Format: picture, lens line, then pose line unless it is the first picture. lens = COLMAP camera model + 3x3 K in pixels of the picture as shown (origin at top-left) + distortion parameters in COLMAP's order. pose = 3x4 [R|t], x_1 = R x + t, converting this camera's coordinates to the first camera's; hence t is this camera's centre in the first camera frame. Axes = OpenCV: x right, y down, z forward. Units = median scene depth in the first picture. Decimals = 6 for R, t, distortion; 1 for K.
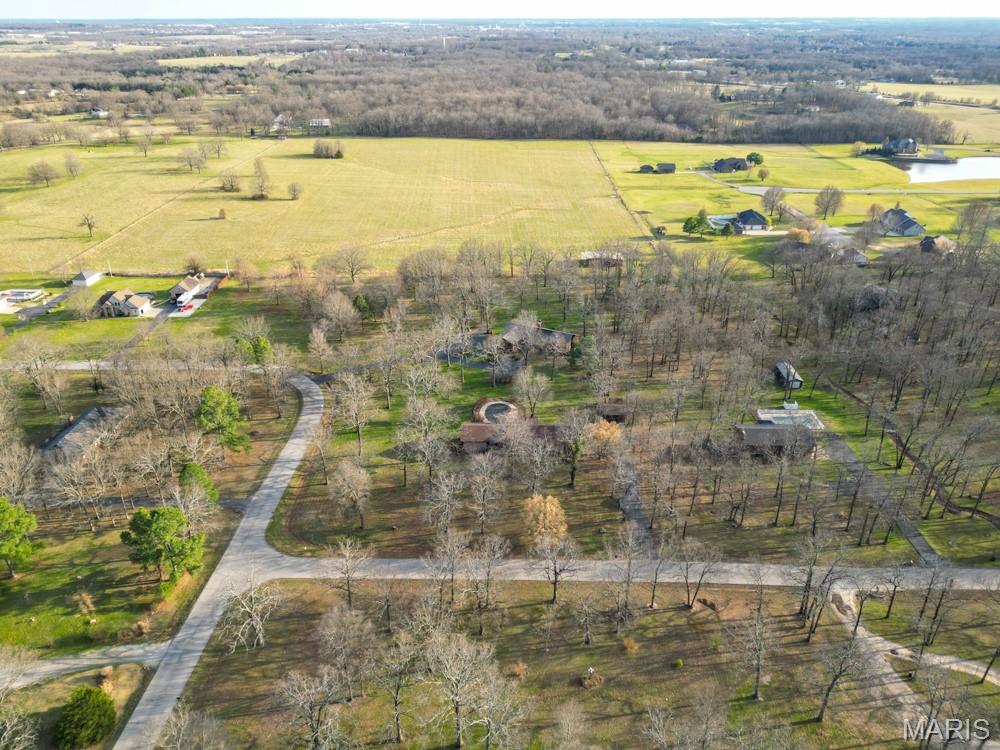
lens RADIAL K [[712.0, 0, 496.3], [0, 712.0, 377.3], [0, 0, 1]] dist [0.022107, -0.026697]
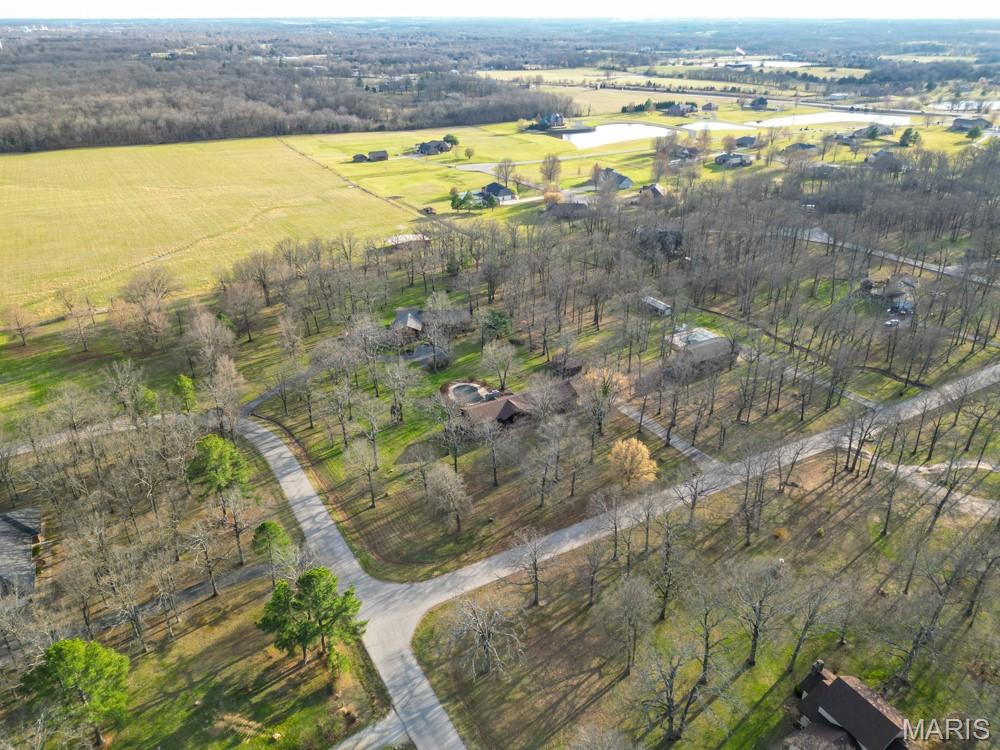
lens RADIAL K [[712.0, 0, 492.4], [0, 712.0, 370.9], [0, 0, 1]] dist [0.022107, -0.026697]
pose [[0.863161, -0.226167, 0.451443, -0.165996], [0.229174, 0.972158, 0.048856, -0.008700], [-0.449924, 0.061288, 0.890961, 0.045110]]
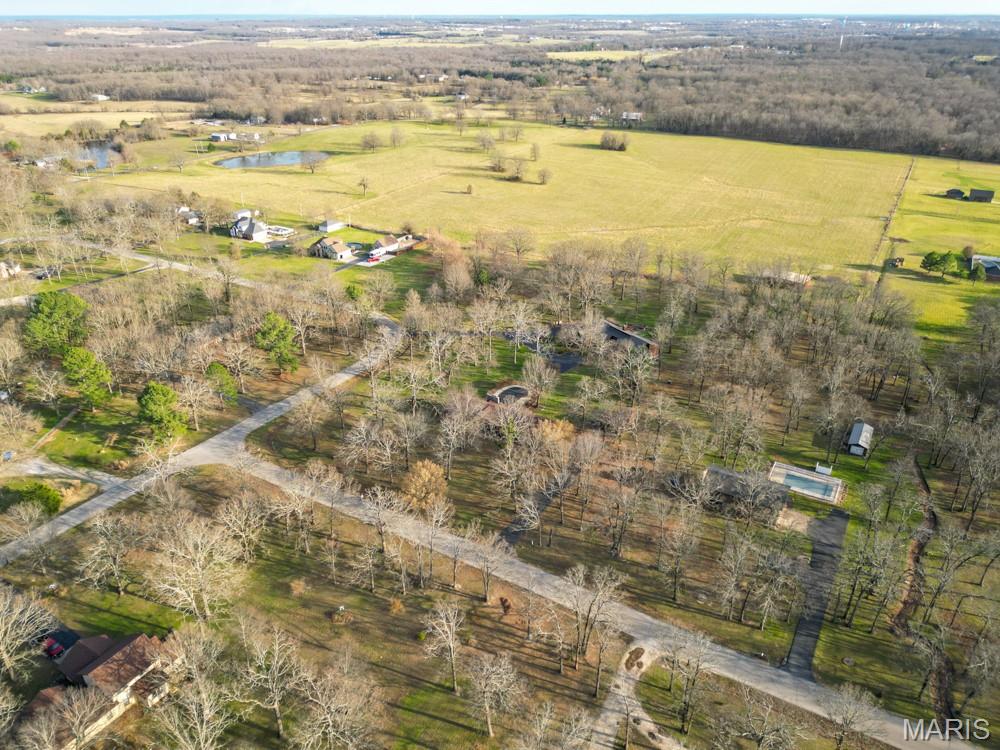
lens RADIAL K [[712.0, 0, 496.1], [0, 712.0, 375.0], [0, 0, 1]] dist [0.022107, -0.026697]
pose [[0.869476, 0.222766, -0.440893, 0.177396], [-0.221948, 0.973551, 0.054199, -0.012024], [0.441305, 0.050730, 0.895922, 0.024624]]
